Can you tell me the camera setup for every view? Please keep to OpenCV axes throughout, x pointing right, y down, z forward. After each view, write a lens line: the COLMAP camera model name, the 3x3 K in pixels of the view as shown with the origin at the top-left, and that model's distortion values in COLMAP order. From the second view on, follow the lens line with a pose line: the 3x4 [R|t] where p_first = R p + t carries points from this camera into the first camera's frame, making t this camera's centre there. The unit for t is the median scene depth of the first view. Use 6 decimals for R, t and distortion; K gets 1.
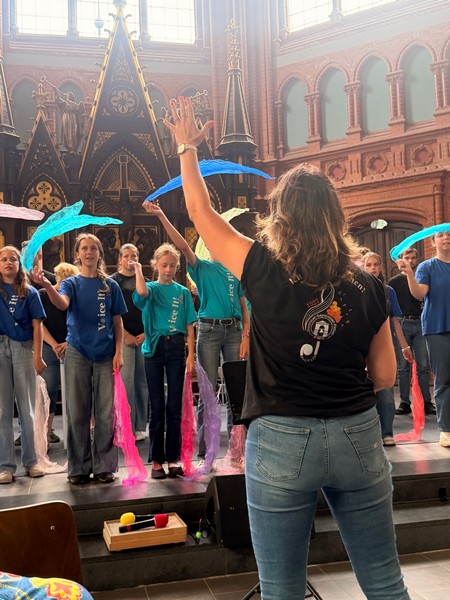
lens RADIAL K [[679.6, 0, 224.5], [0, 679.6, 301.1], [0, 0, 1]] dist [0.005421, 0.000000]
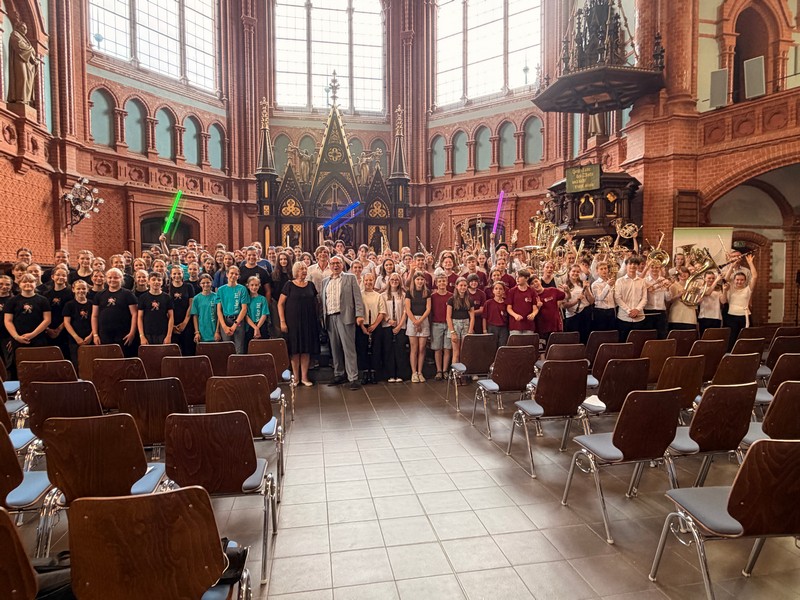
lens RADIAL K [[501.7, 0, 404.9], [0, 501.7, 300.3], [0, 0, 1]] dist [0.005475, 0.001332]
pose [[0.998495, 0.038848, -0.038701, 0.091254], [-0.035077, 0.994977, 0.093752, -0.036175], [0.042149, -0.092253, 0.994843, -0.313080]]
